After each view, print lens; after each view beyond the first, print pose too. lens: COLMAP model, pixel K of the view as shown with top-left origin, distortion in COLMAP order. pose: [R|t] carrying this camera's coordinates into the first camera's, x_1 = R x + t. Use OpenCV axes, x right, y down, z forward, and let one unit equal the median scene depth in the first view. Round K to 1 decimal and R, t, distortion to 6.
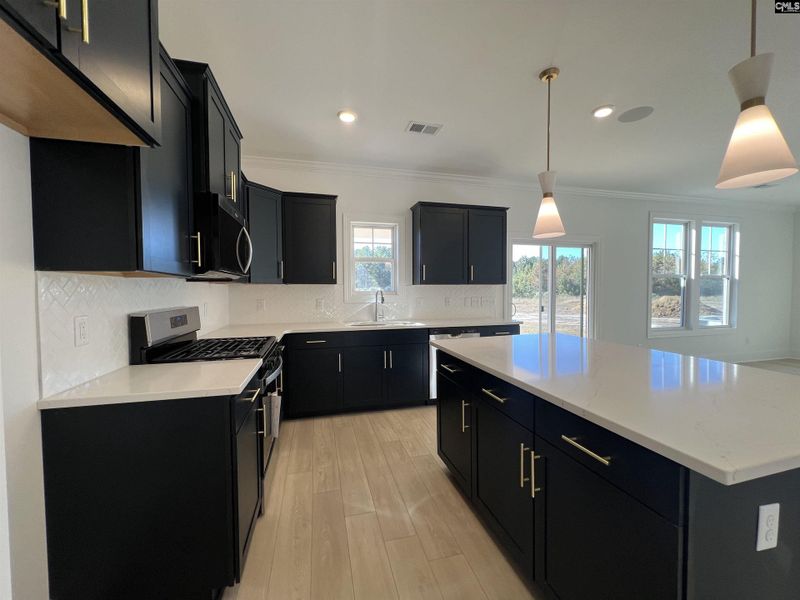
lens RADIAL K [[318.6, 0, 403.1], [0, 318.6, 299.5], [0, 0, 1]] dist [0.001928, -0.000204]
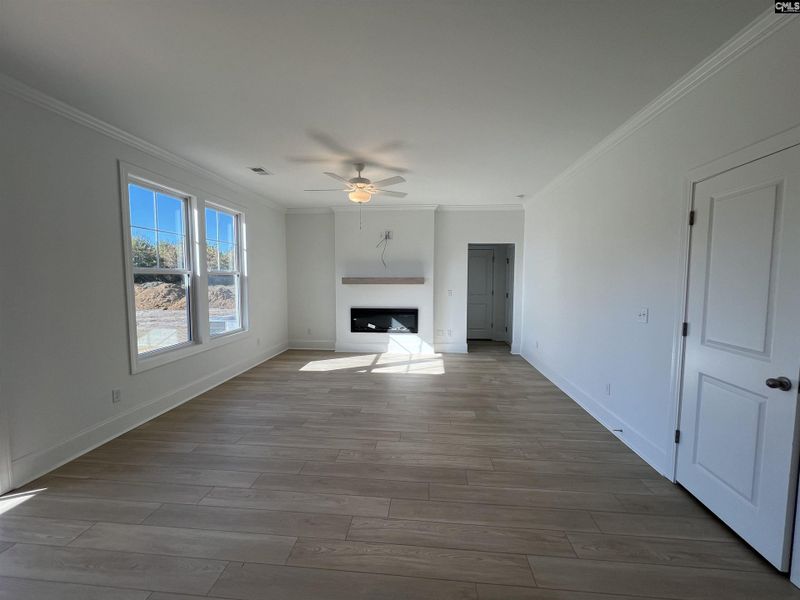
lens RADIAL K [[318.6, 0, 401.1], [0, 318.6, 297.1], [0, 0, 1]] dist [0.001928, -0.000204]
pose [[0.331697, -0.053729, 0.941855, 0.431139], [0.027178, 0.998507, 0.047390, -0.045549], [-0.942994, 0.009879, 0.332662, 0.366502]]
